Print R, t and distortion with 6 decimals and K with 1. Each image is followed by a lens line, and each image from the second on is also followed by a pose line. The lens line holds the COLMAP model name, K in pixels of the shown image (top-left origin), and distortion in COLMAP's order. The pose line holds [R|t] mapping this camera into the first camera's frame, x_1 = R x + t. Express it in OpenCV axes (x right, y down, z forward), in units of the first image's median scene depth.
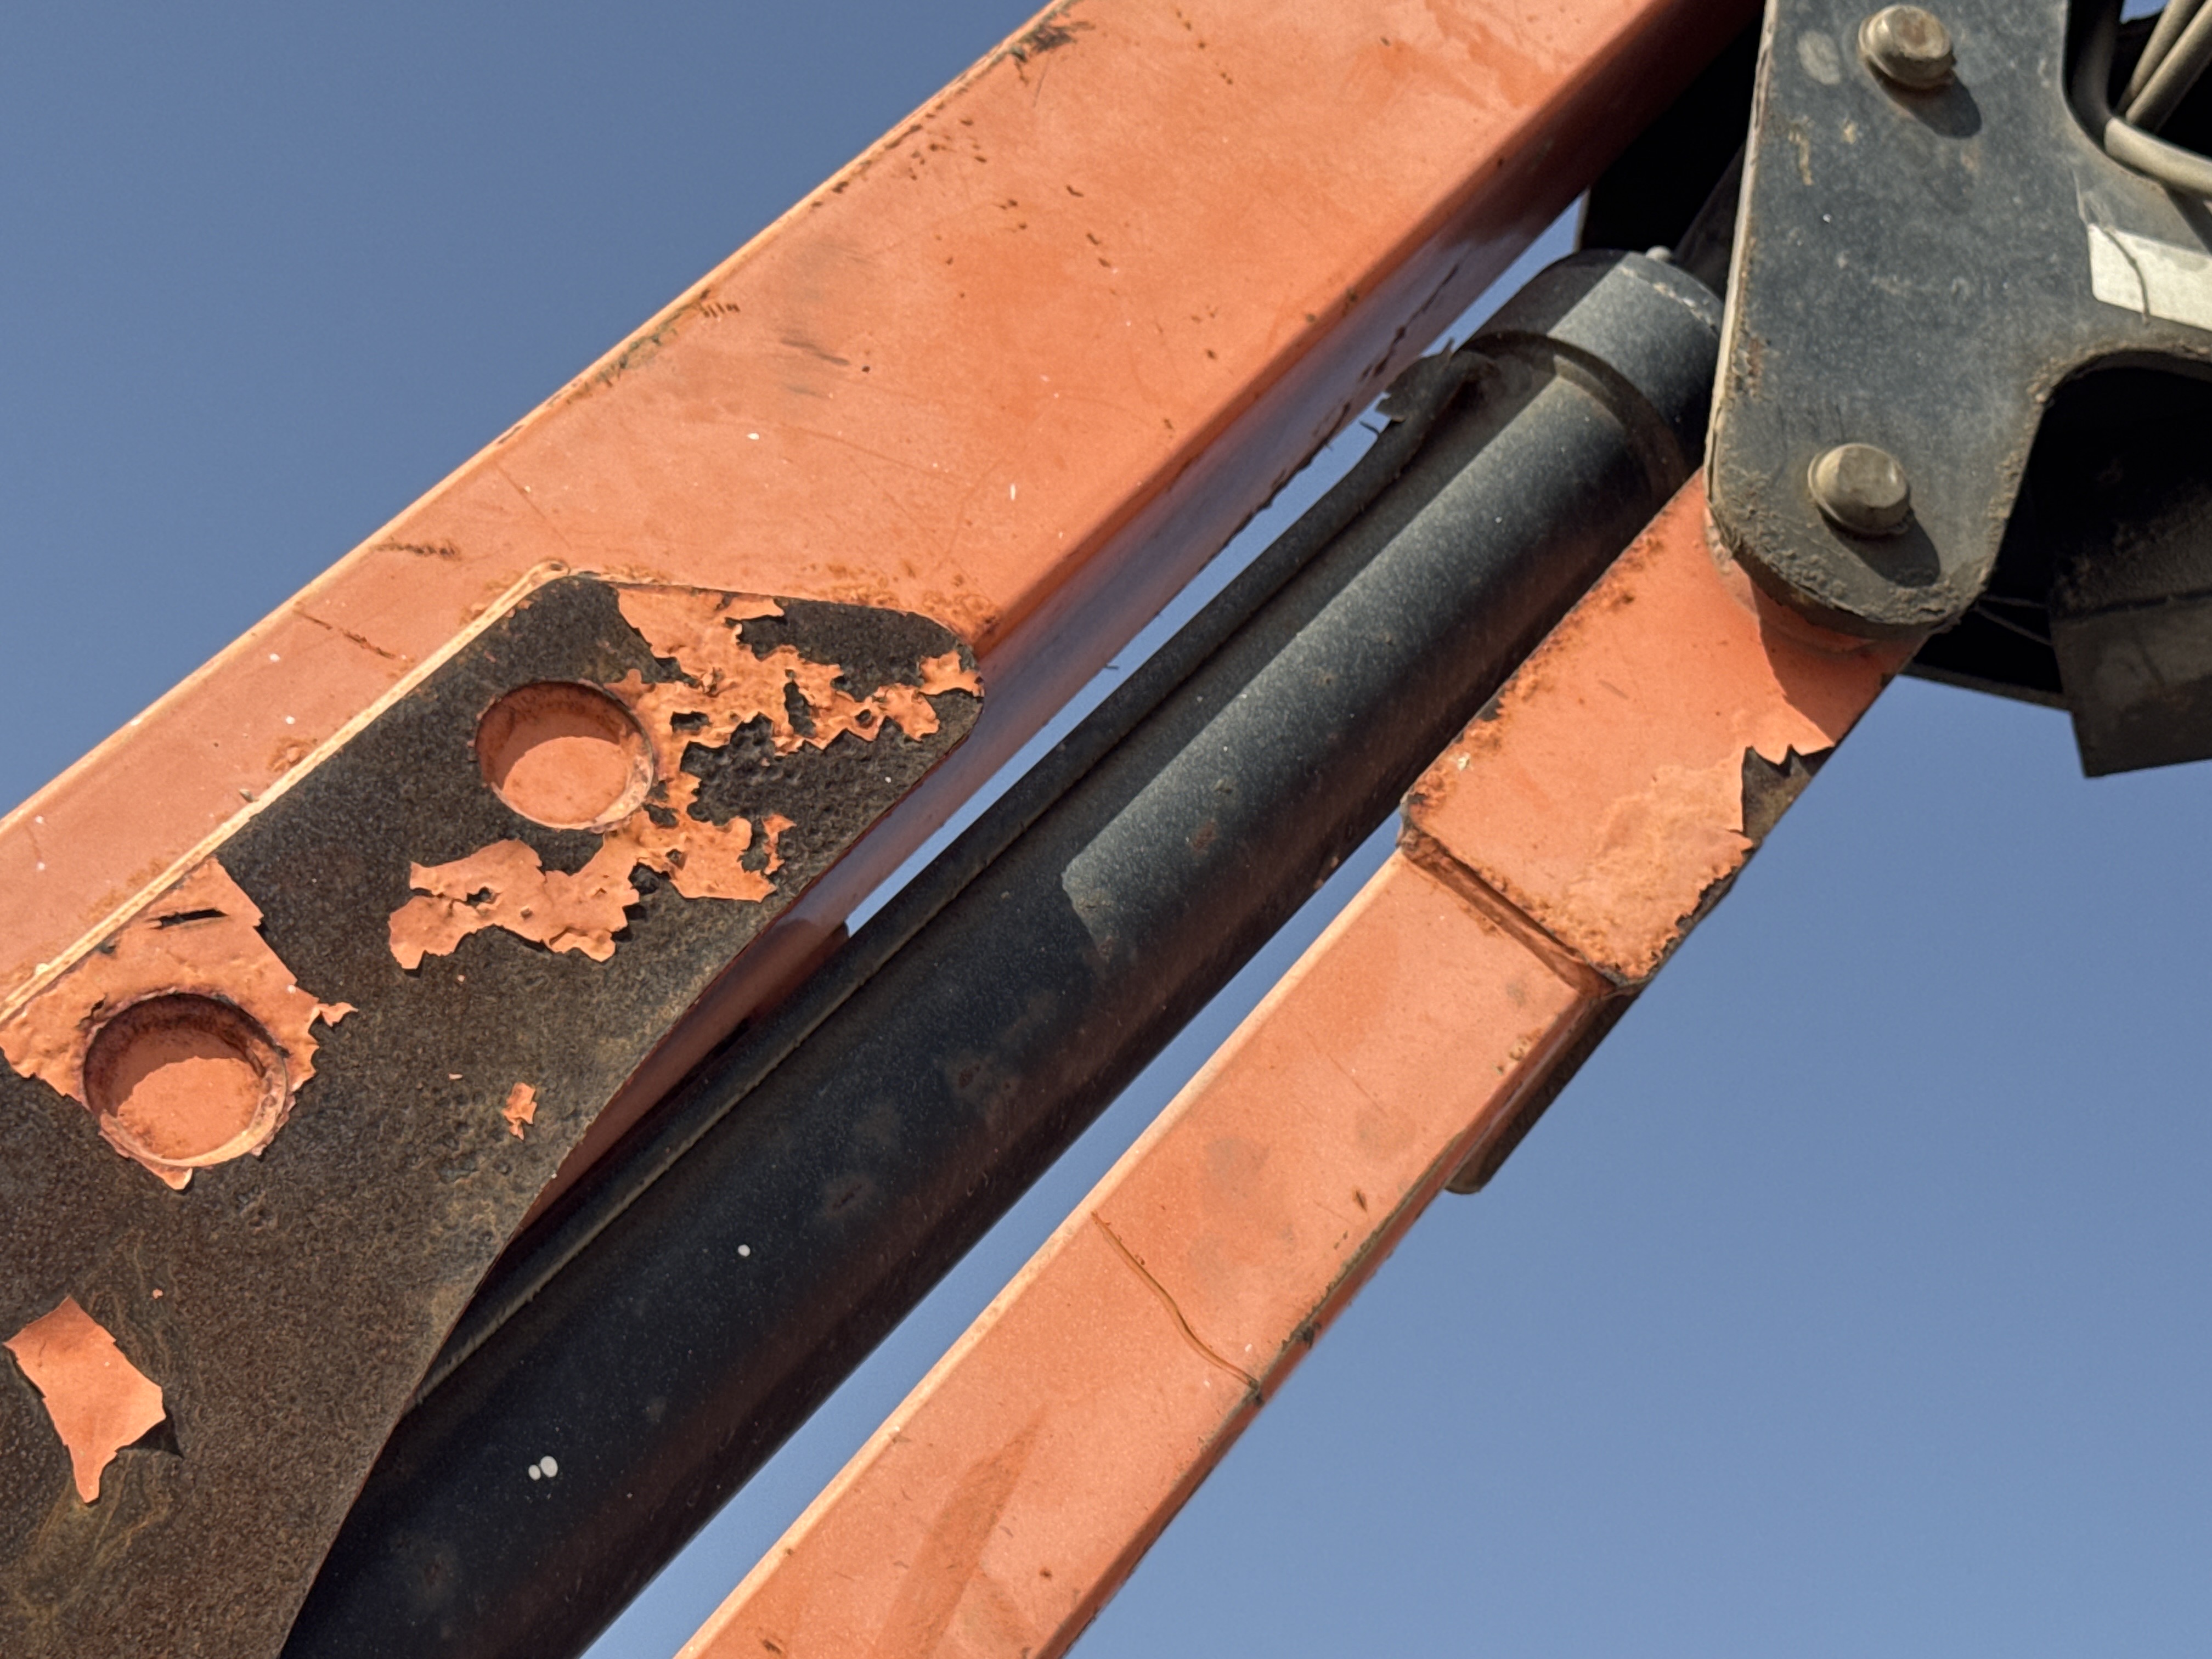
lens RADIAL K [[3965.9, 0, 1023.9], [0, 3965.9, 829.7], [0, 0, 1]] dist [0.084586, 0.000000]
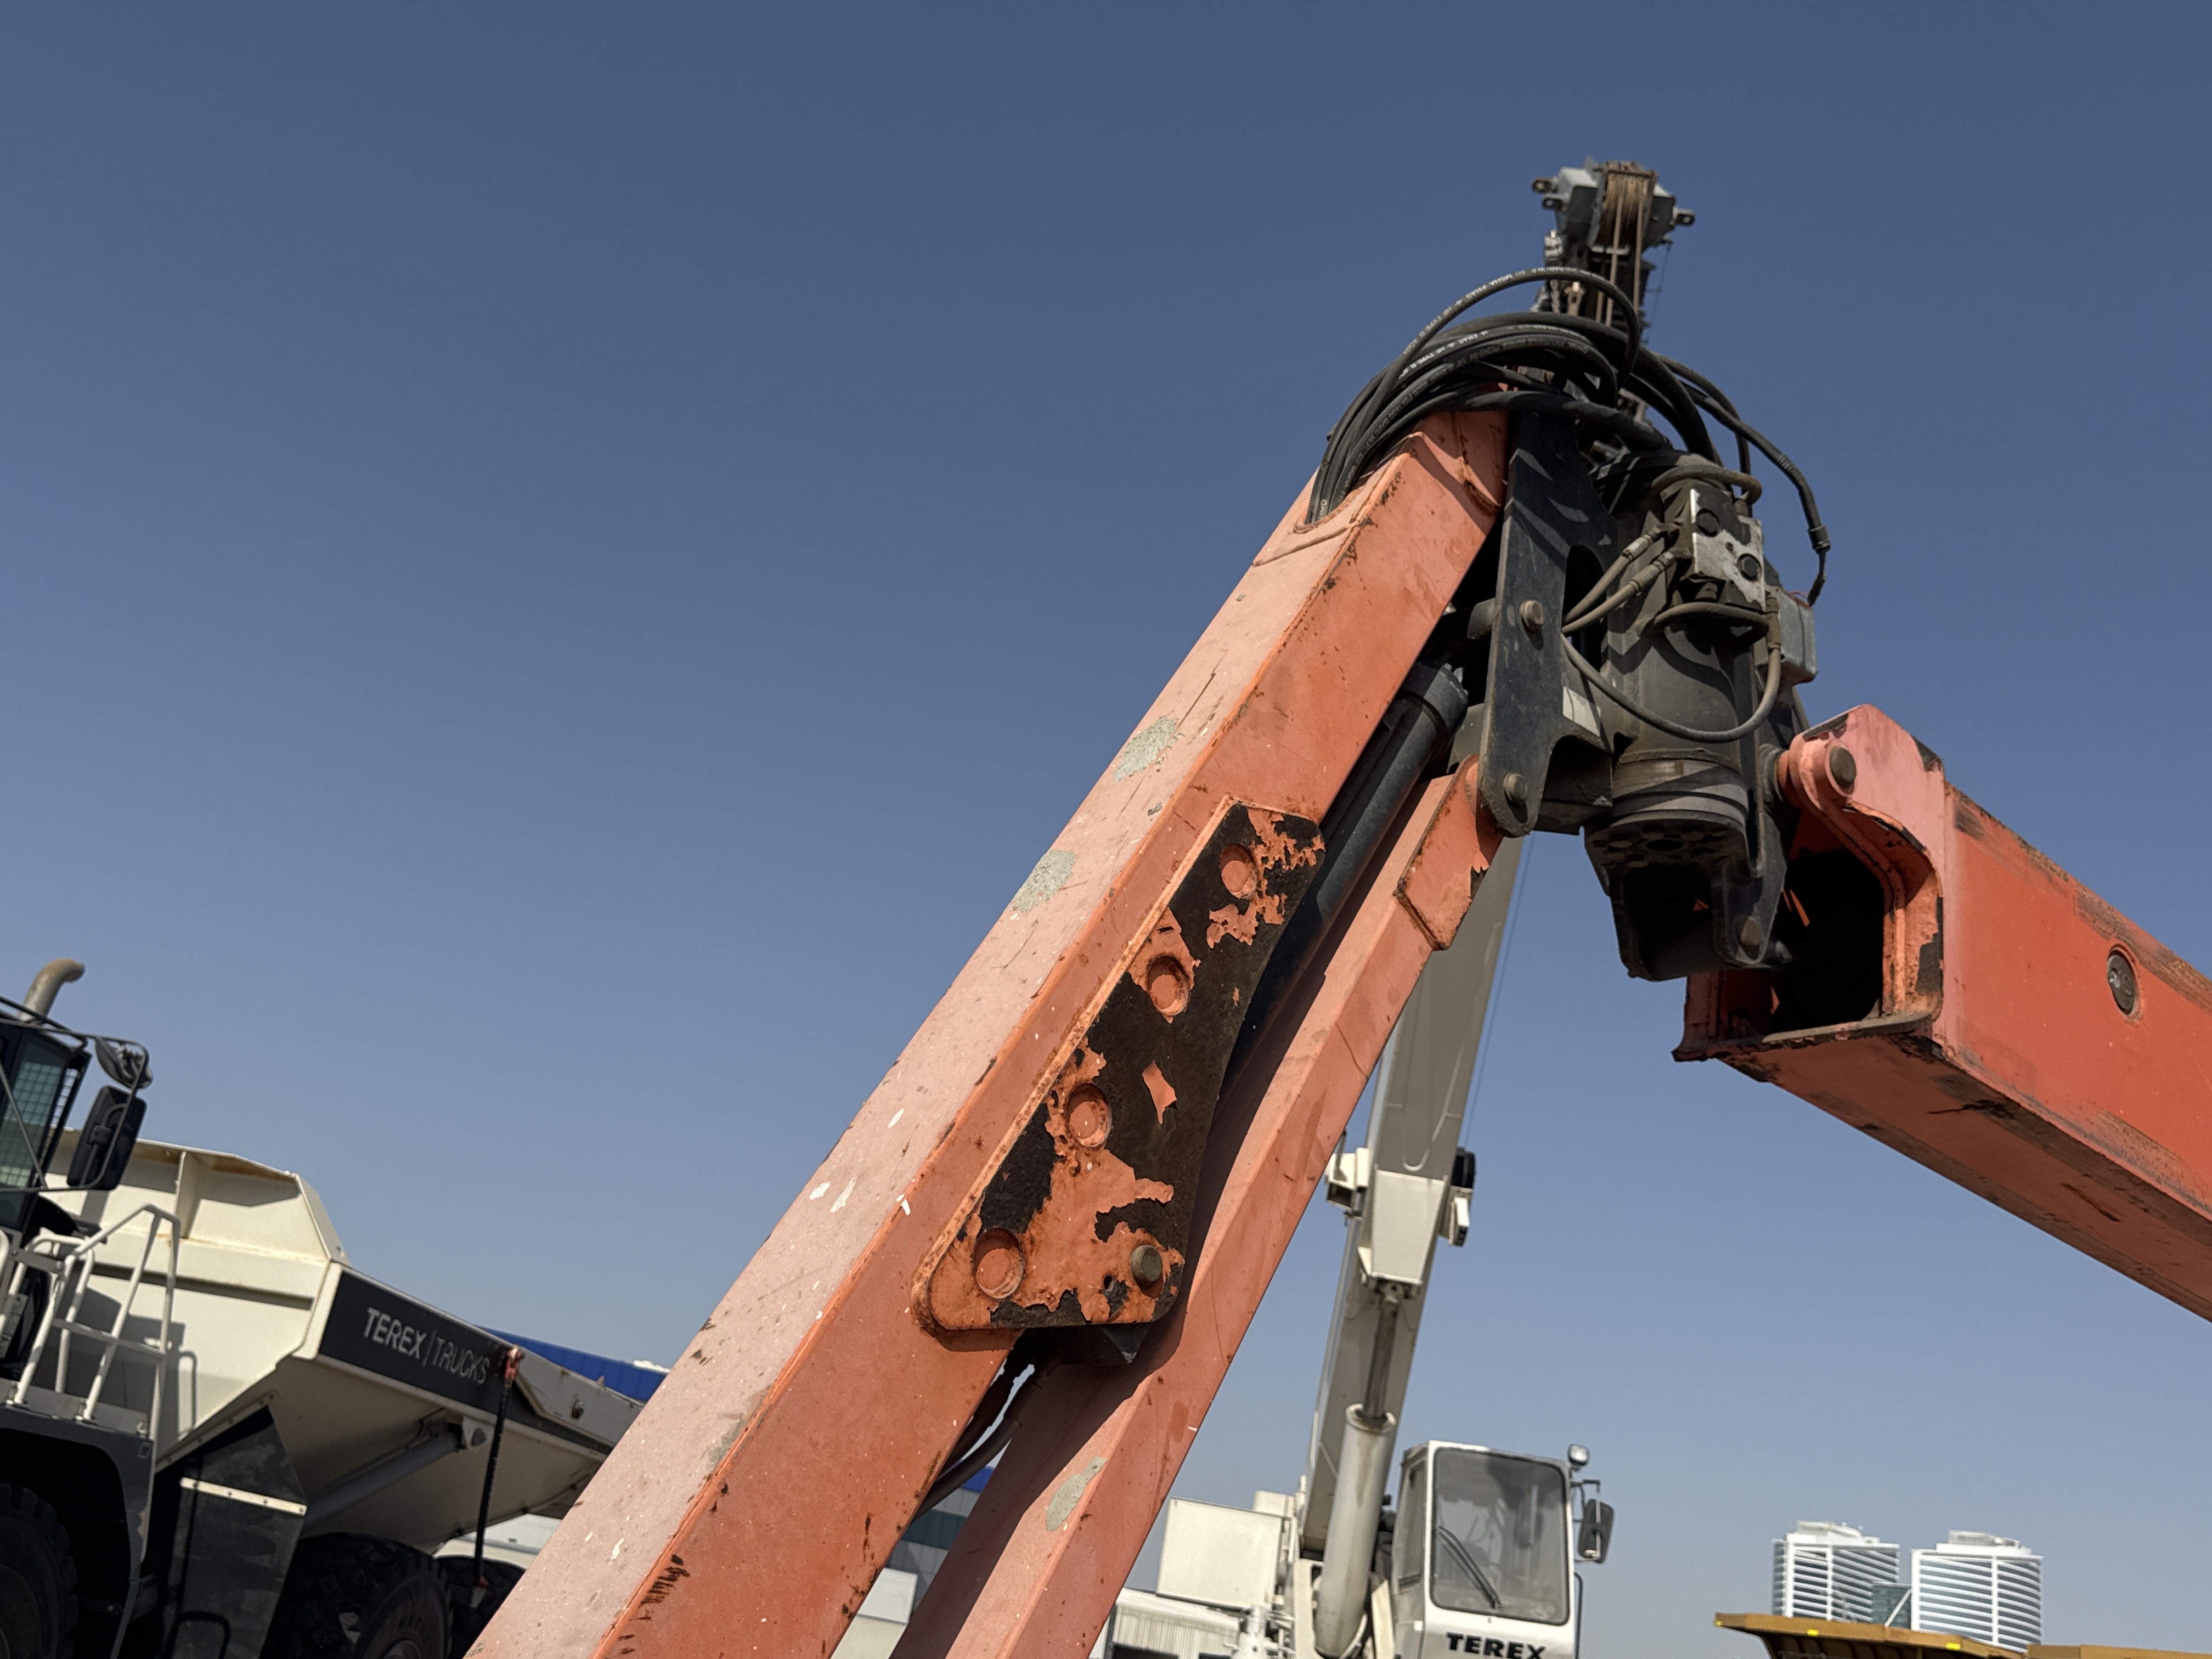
lens RADIAL K [[1922.8, 0, 1112.2], [0, 1922.8, 838.6], [0, 0, 1]] dist [0.088170, -0.152853]
pose [[0.883073, 0.152143, 0.443885, -0.839391], [-0.277433, 0.932210, 0.232413, -0.350273], [-0.378434, -0.328386, 0.865419, -0.268841]]
